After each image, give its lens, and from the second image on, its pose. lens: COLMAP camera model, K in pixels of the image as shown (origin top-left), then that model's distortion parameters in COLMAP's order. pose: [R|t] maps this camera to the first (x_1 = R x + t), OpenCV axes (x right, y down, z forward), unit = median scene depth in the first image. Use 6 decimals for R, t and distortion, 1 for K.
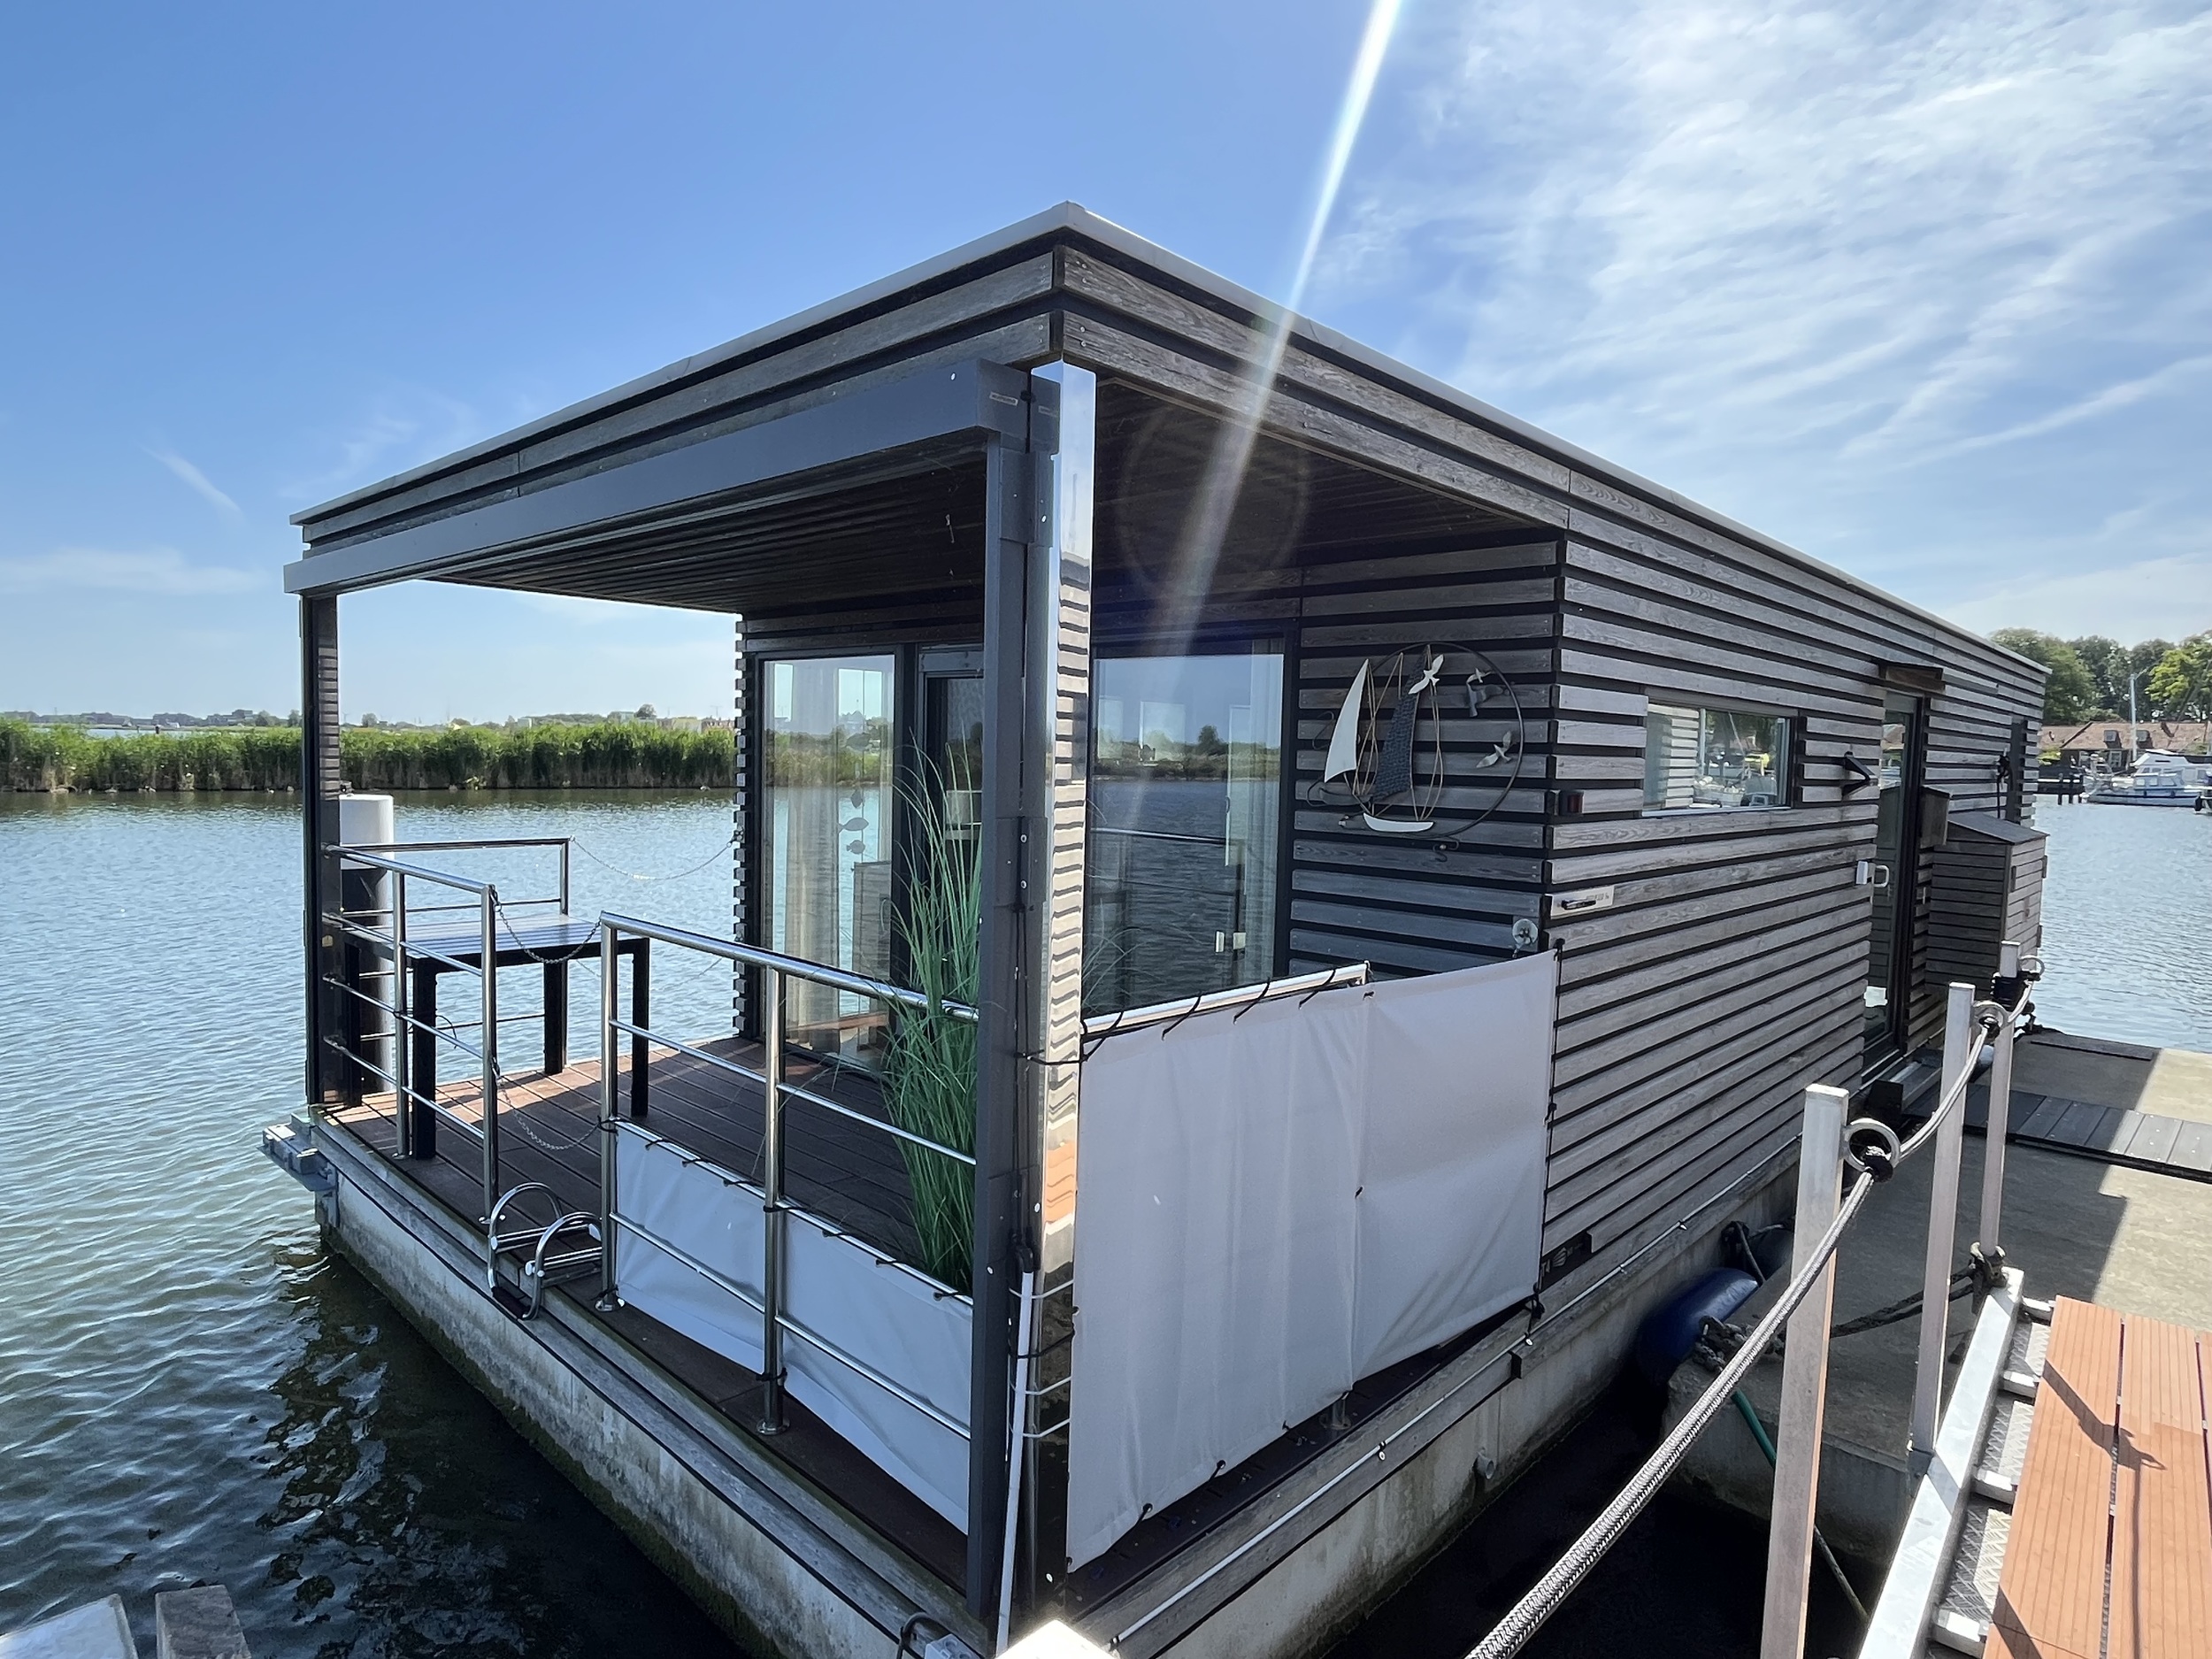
lens RADIAL K [[1235.3, 0, 1106.0], [0, 1235.3, 829.5], [0, 0, 1]] dist [0.001873, 0.000103]
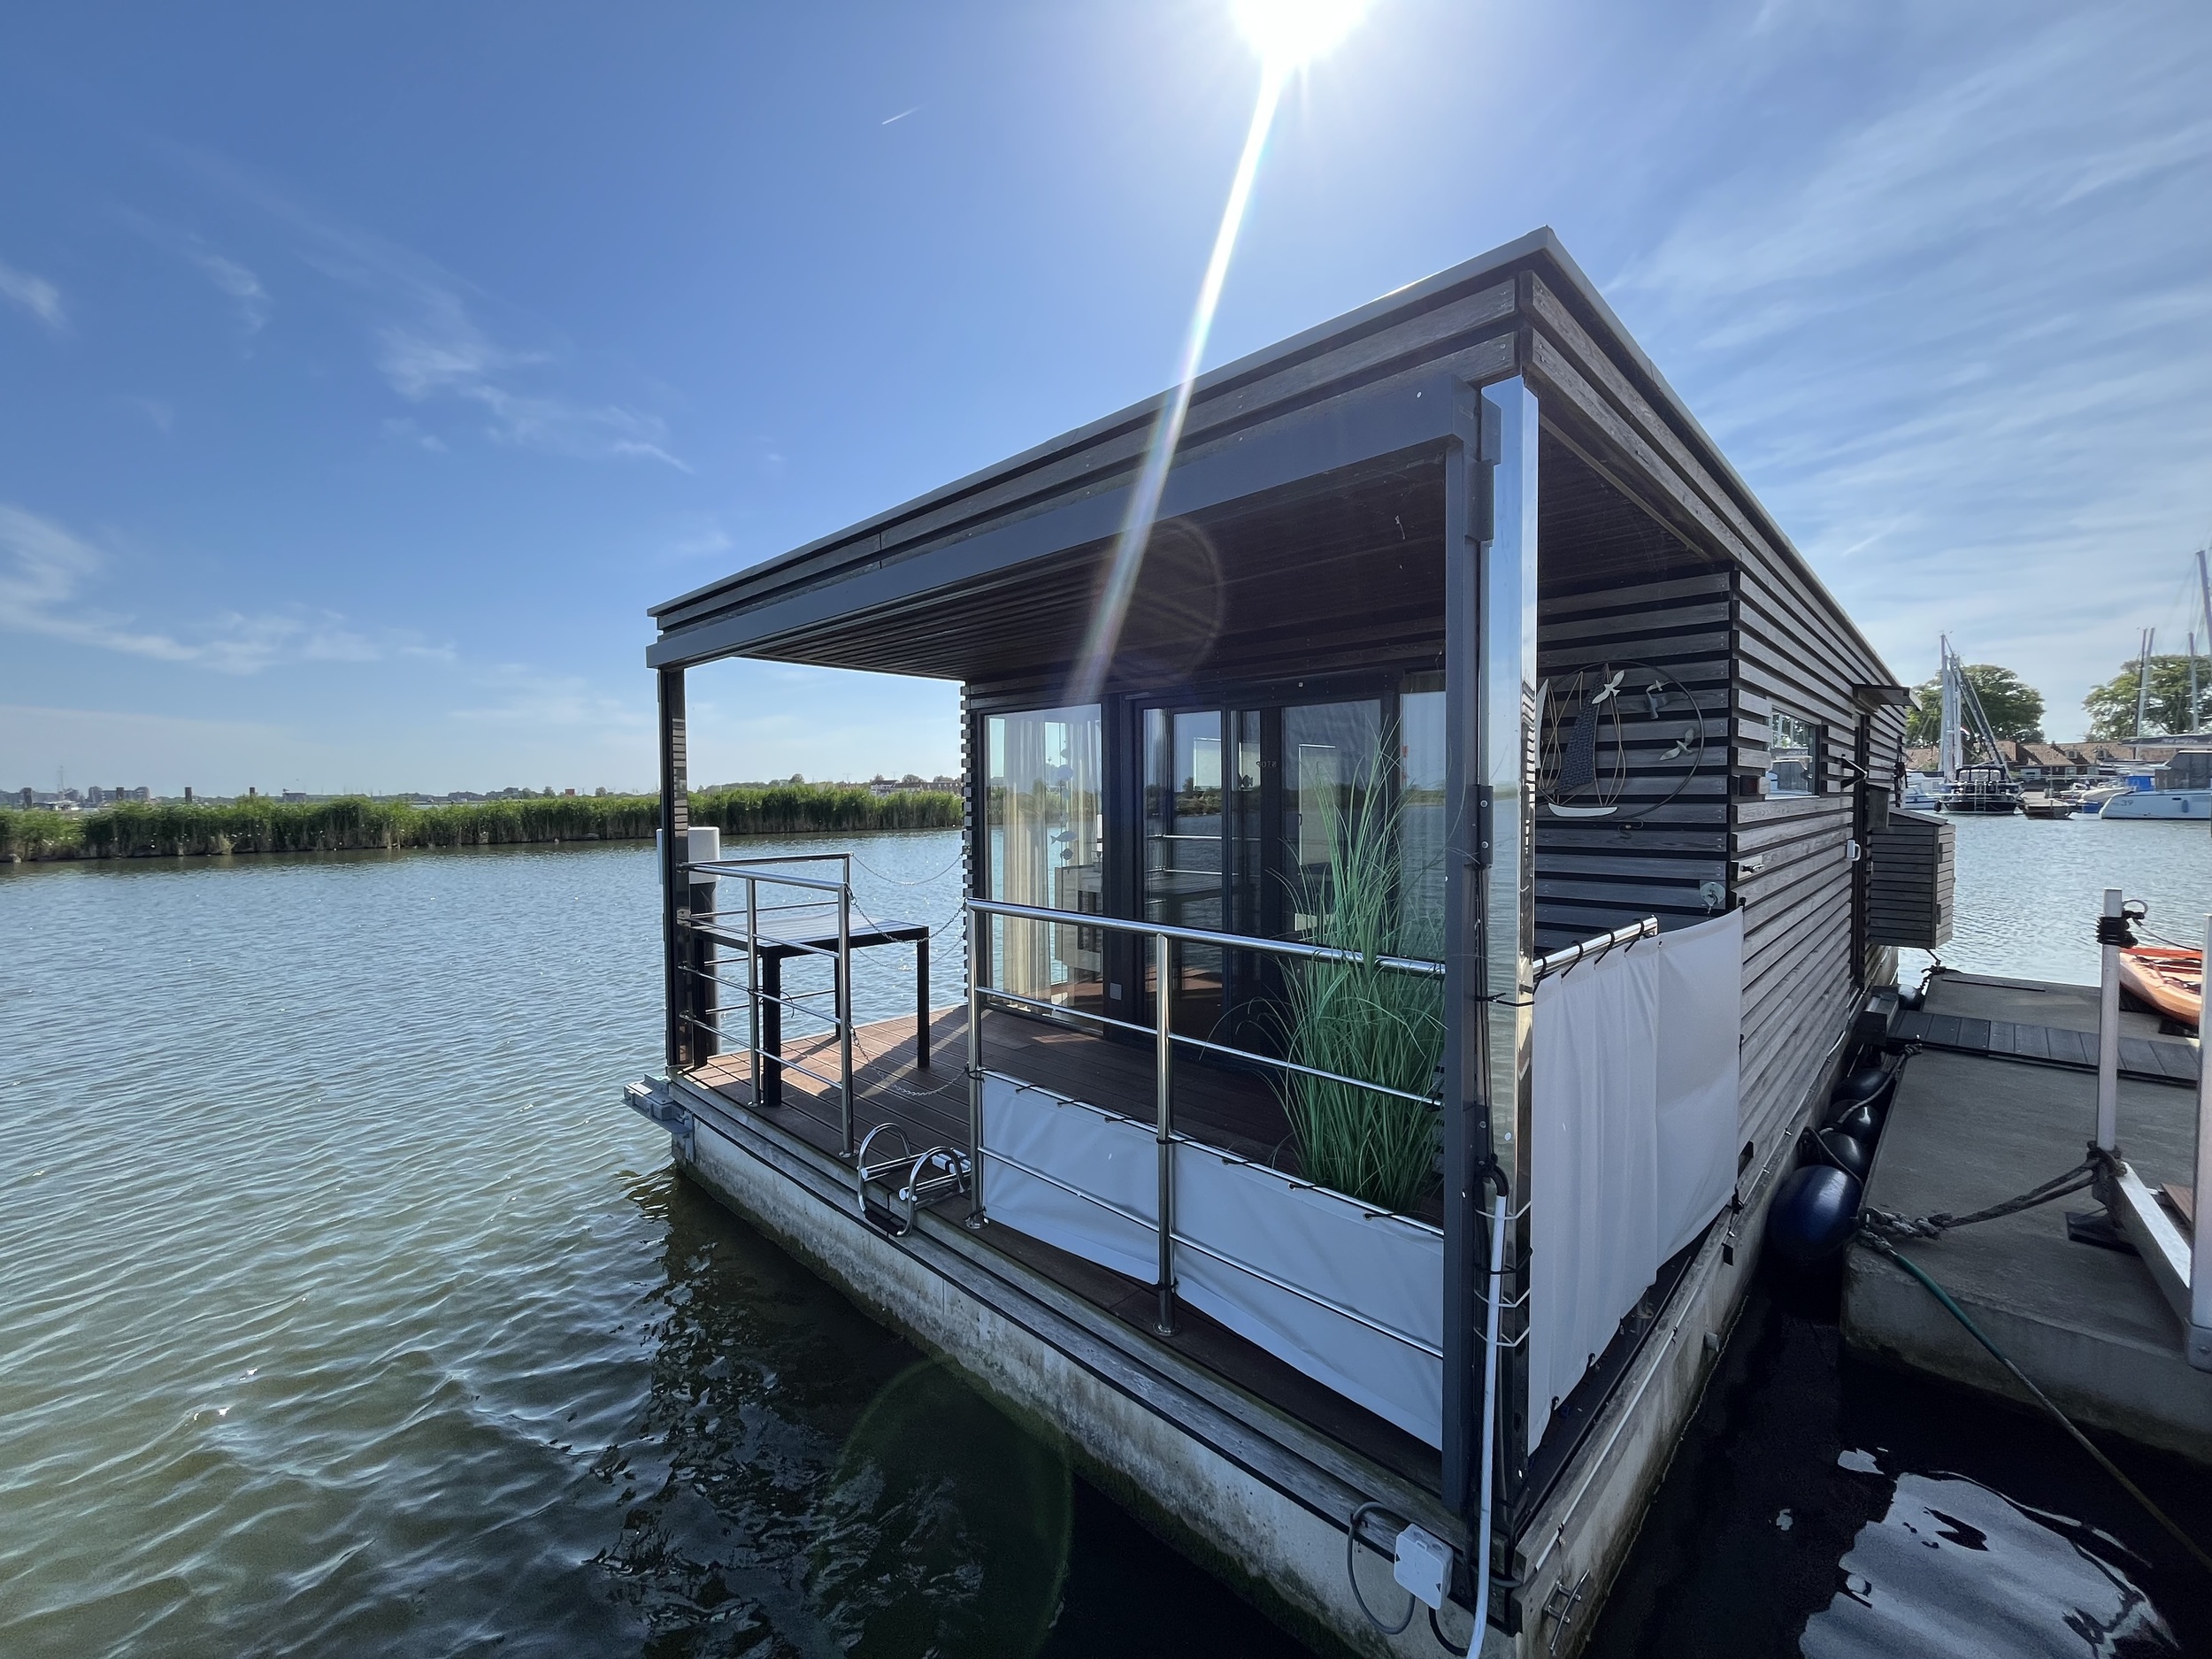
lens RADIAL K [[886.8, 0, 1109.5], [0, 886.8, 825.3], [0, 0, 1]] dist [-0.001597, -0.000296]
pose [[0.999366, -0.032496, -0.014550, -0.229268], [0.032018, 0.998977, -0.031927, 0.024460], [0.015572, 0.031441, 0.999384, 0.112011]]
